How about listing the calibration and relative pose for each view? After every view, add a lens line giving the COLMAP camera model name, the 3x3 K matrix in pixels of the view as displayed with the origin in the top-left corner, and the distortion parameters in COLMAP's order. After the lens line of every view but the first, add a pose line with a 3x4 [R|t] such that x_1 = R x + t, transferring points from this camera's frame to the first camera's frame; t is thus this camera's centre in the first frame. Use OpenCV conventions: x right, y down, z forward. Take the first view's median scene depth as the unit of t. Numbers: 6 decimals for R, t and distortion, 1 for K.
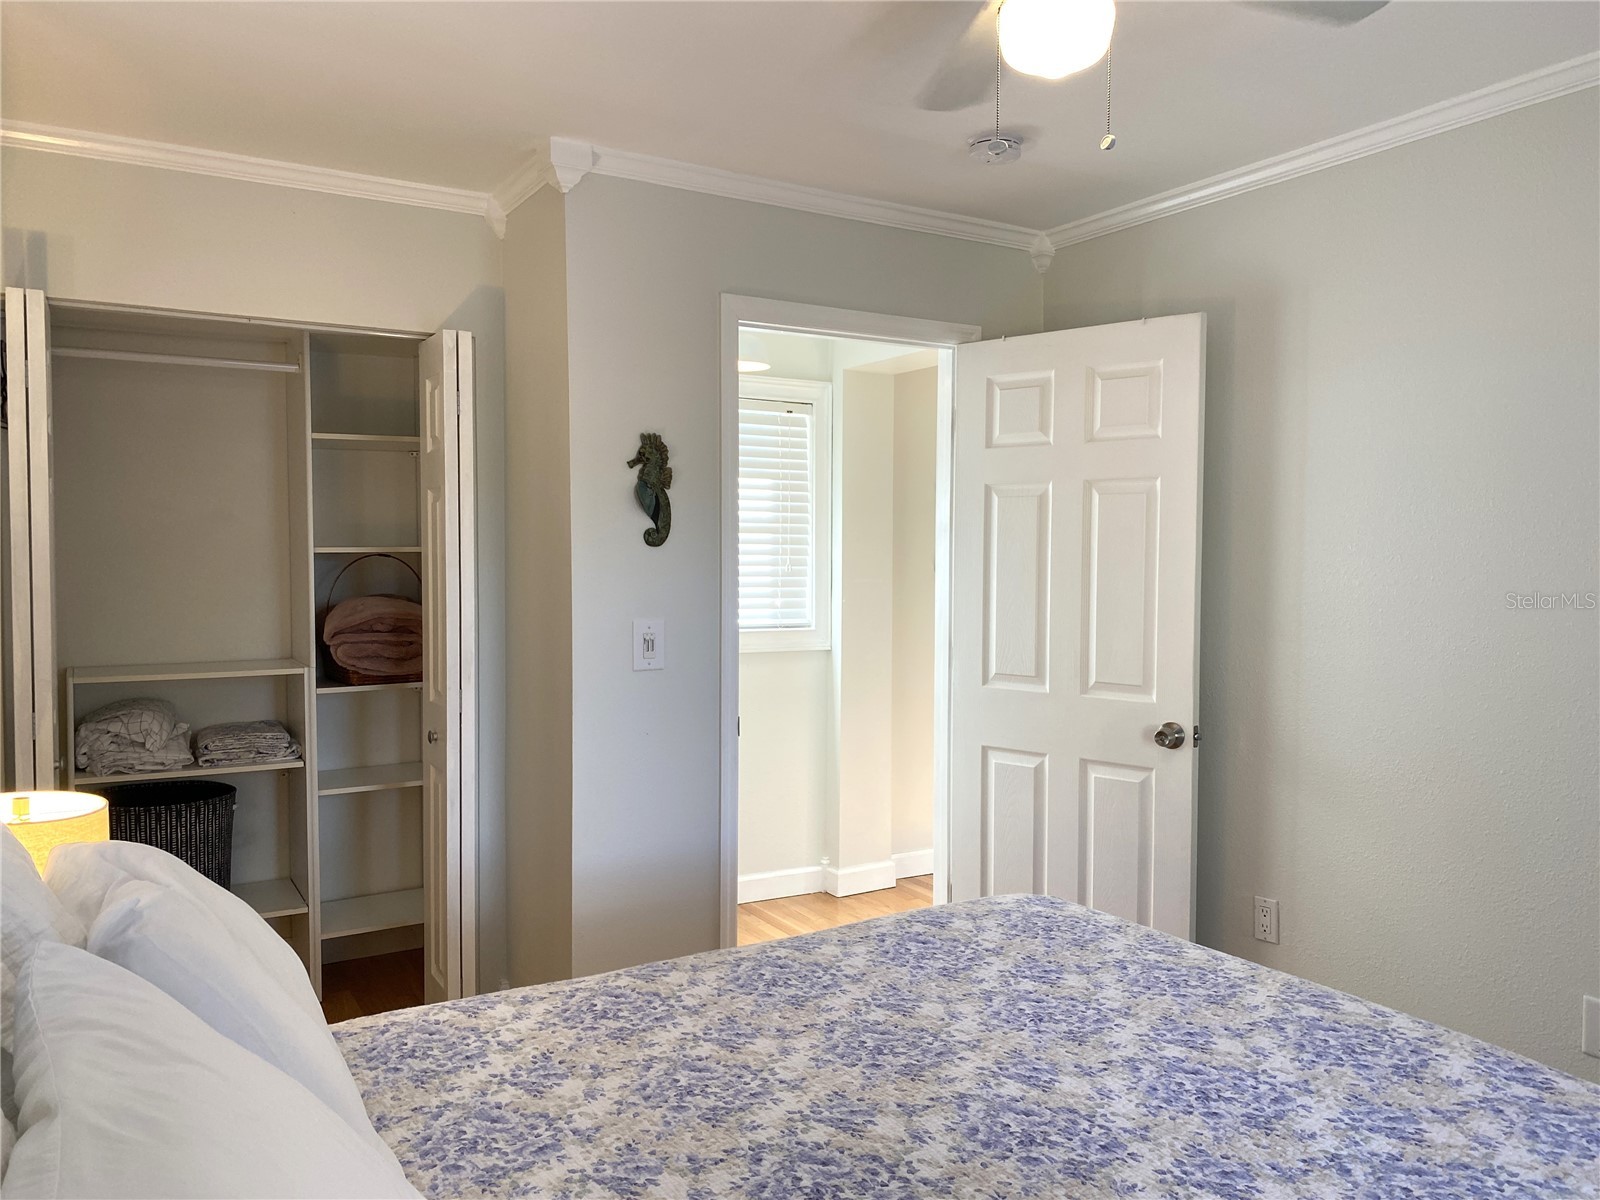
lens RADIAL K [[1219.0, 0, 798.7], [0, 1219.0, 610.9], [0, 0, 1]] dist [0.048881, -0.066661]
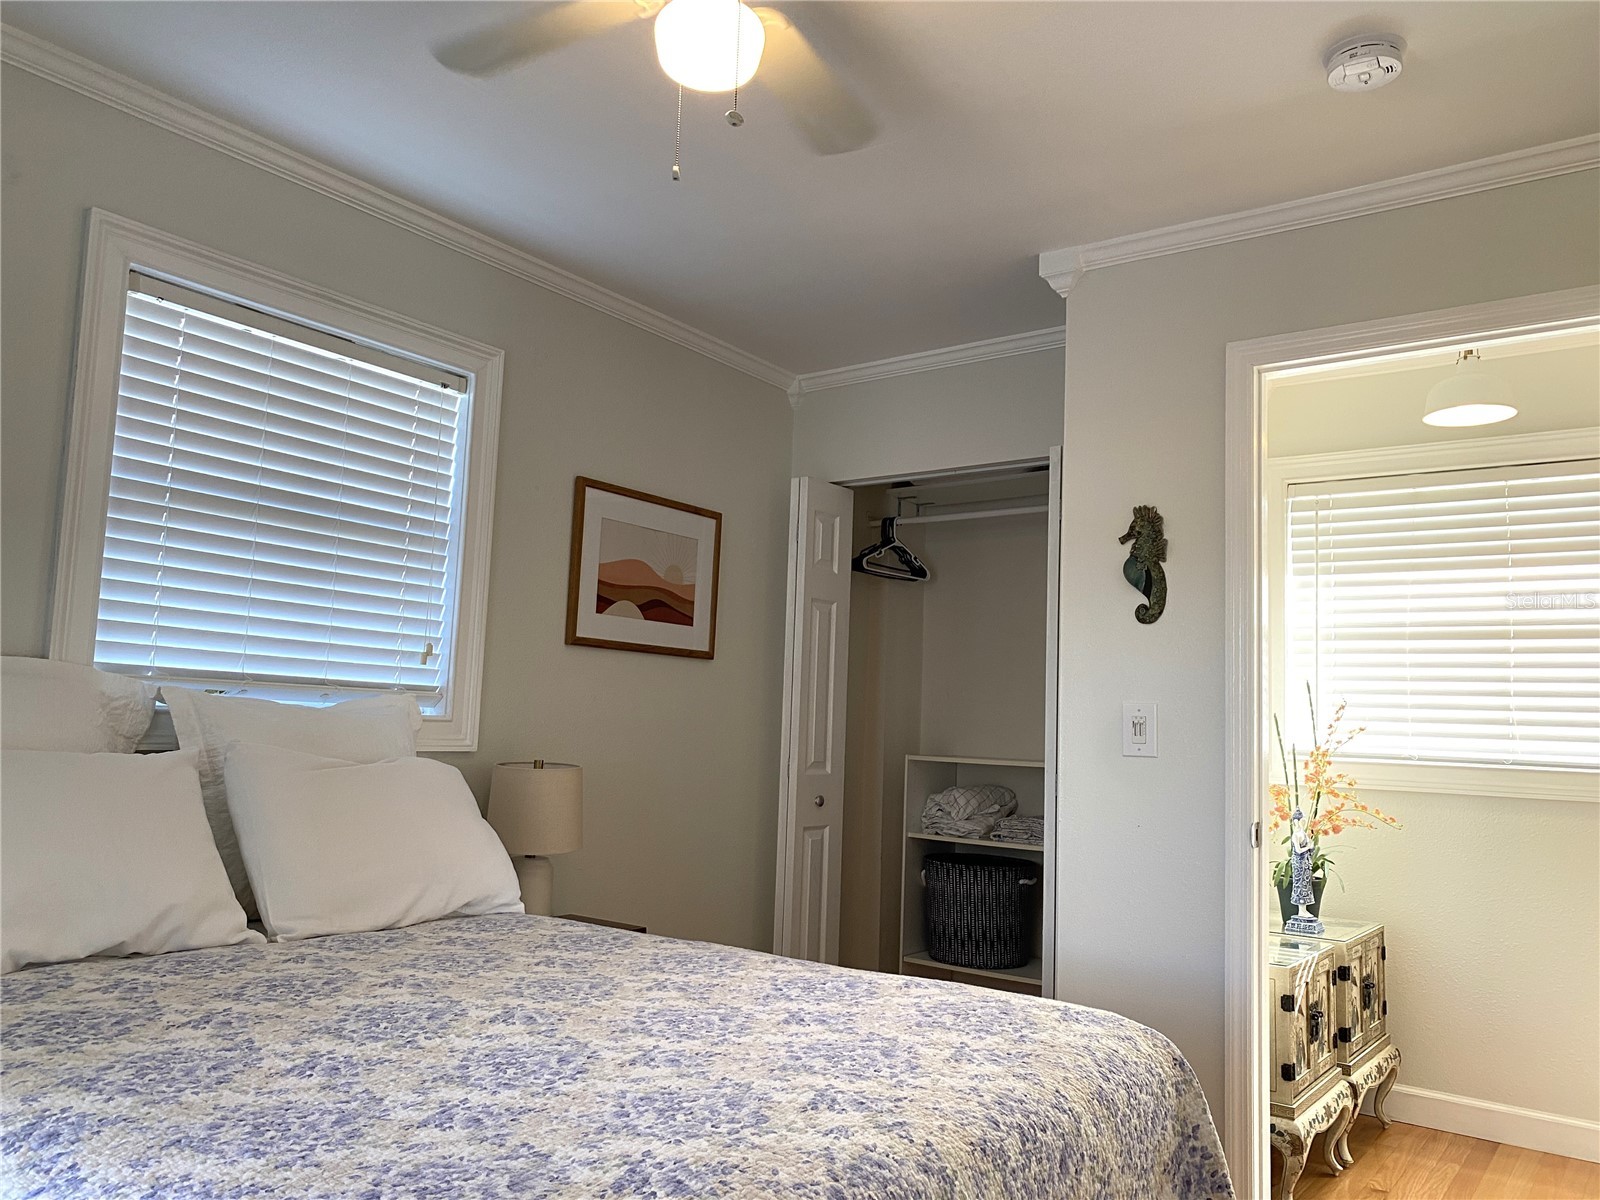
lens RADIAL K [[1219.0, 0, 799.6], [0, 1219.0, 591.4], [0, 0, 1]] dist [0.048881, -0.066661]
pose [[0.380236, -0.094420, -0.920057, 0.651598], [-0.081773, 0.987448, -0.135131, 0.072417], [0.921268, 0.126617, 0.367742, 0.404392]]
